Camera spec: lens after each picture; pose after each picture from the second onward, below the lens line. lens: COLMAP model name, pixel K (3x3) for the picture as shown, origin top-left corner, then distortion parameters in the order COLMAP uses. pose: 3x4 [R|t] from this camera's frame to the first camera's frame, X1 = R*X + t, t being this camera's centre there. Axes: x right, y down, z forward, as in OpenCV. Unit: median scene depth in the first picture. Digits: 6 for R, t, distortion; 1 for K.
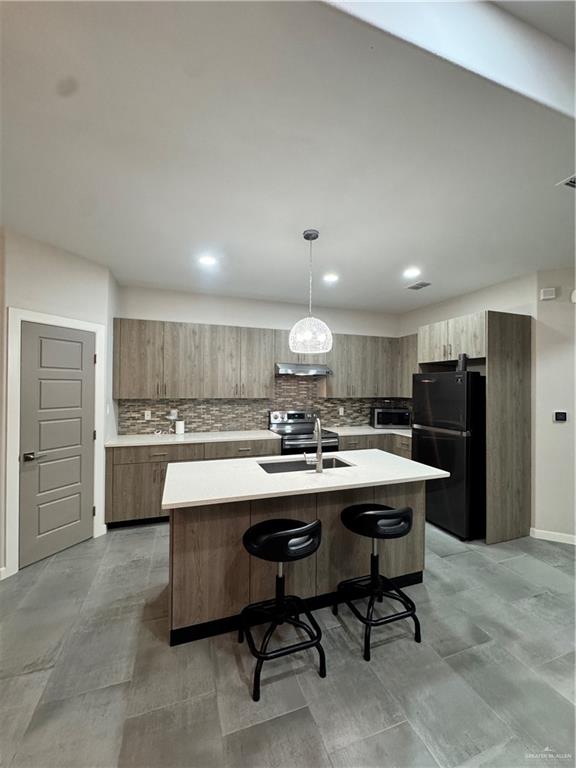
lens RADIAL K [[308.2, 0, 288.0], [0, 308.2, 384.0], [0, 0, 1]] dist [-0.003403, -0.000005]
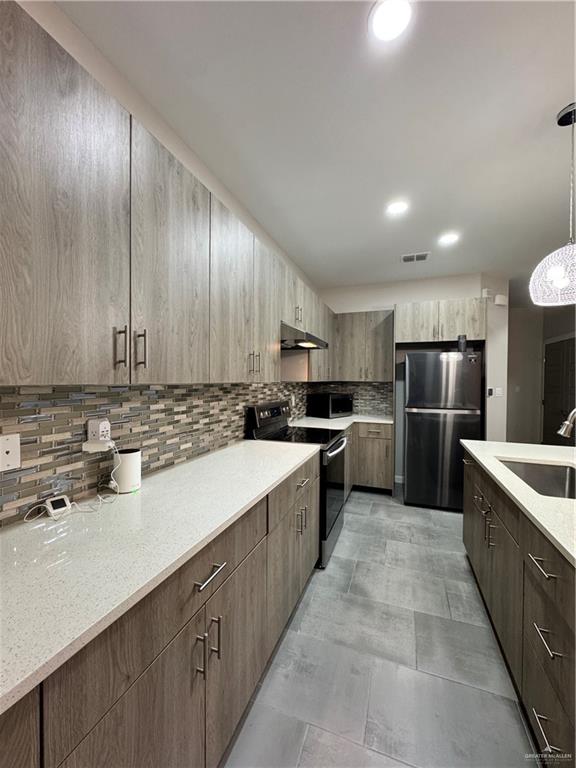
lens RADIAL K [[308.2, 0, 288.0], [0, 308.2, 384.0], [0, 0, 1]] dist [-0.003403, -0.000005]
pose [[0.638017, -0.014810, 0.769880, -0.498849], [-0.006801, 0.999668, 0.024867, 0.036271], [-0.769992, -0.021101, 0.637704, 0.654339]]
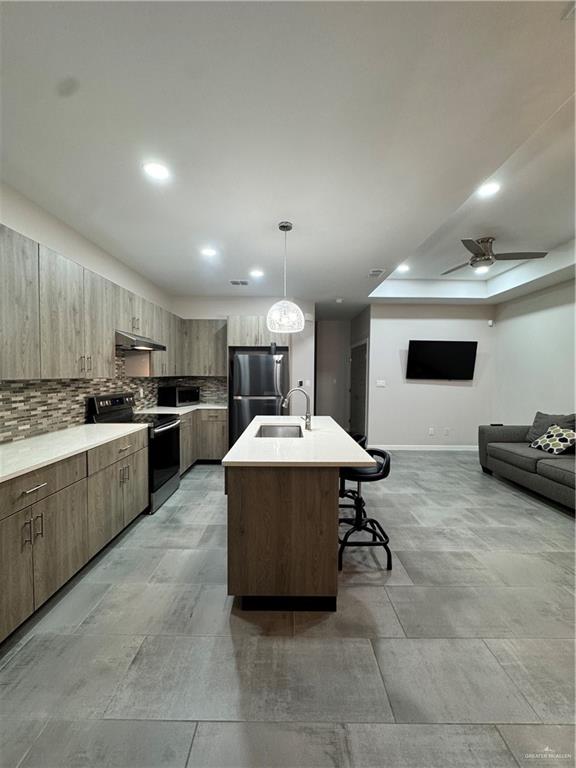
lens RADIAL K [[308.2, 0, 288.0], [0, 308.2, 384.0], [0, 0, 1]] dist [-0.003403, -0.000005]
pose [[0.330018, -0.036508, 0.943268, -0.634048], [-0.009750, 0.999067, 0.042079, 0.027277], [-0.943924, -0.023084, 0.329354, 0.384373]]
